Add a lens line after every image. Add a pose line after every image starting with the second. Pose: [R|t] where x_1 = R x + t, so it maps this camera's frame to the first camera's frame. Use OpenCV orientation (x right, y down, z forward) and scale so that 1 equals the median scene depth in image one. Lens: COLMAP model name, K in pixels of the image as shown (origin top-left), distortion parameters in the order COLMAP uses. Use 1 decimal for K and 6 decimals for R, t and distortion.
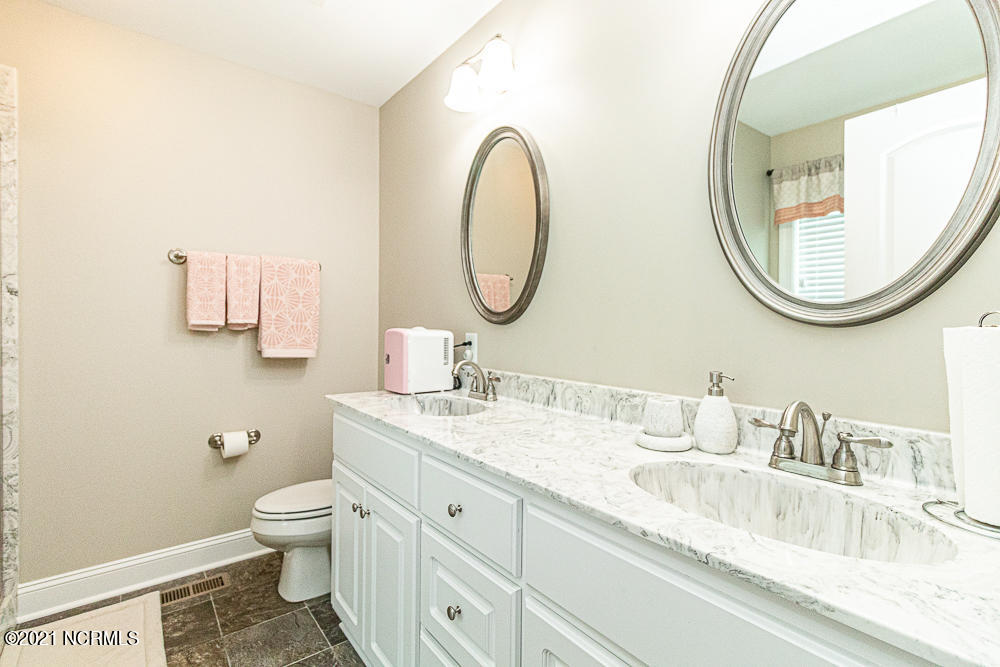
lens RADIAL K [[457.1, 0, 496.9], [0, 457.1, 331.1], [0, 0, 1]] dist [0.002045, -0.000093]
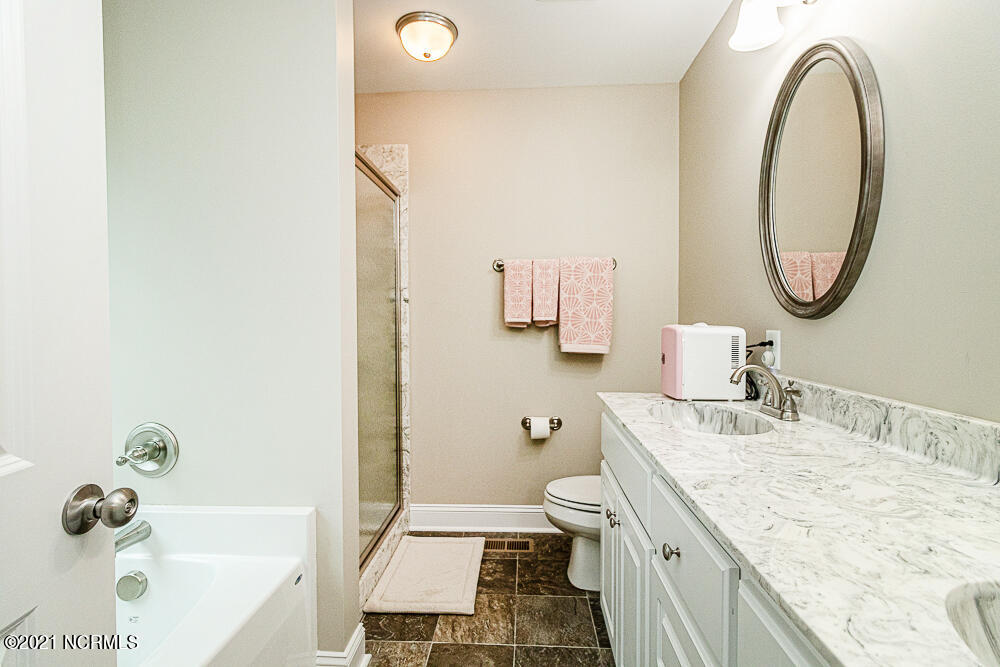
lens RADIAL K [[457.1, 0, 499.6], [0, 457.1, 331.4], [0, 0, 1]] dist [0.002045, -0.000093]
pose [[0.751789, 0.005338, -0.659383, 0.118046], [0.000885, 0.999958, 0.009104, -0.001033], [0.659404, -0.007428, 0.751752, 0.116610]]
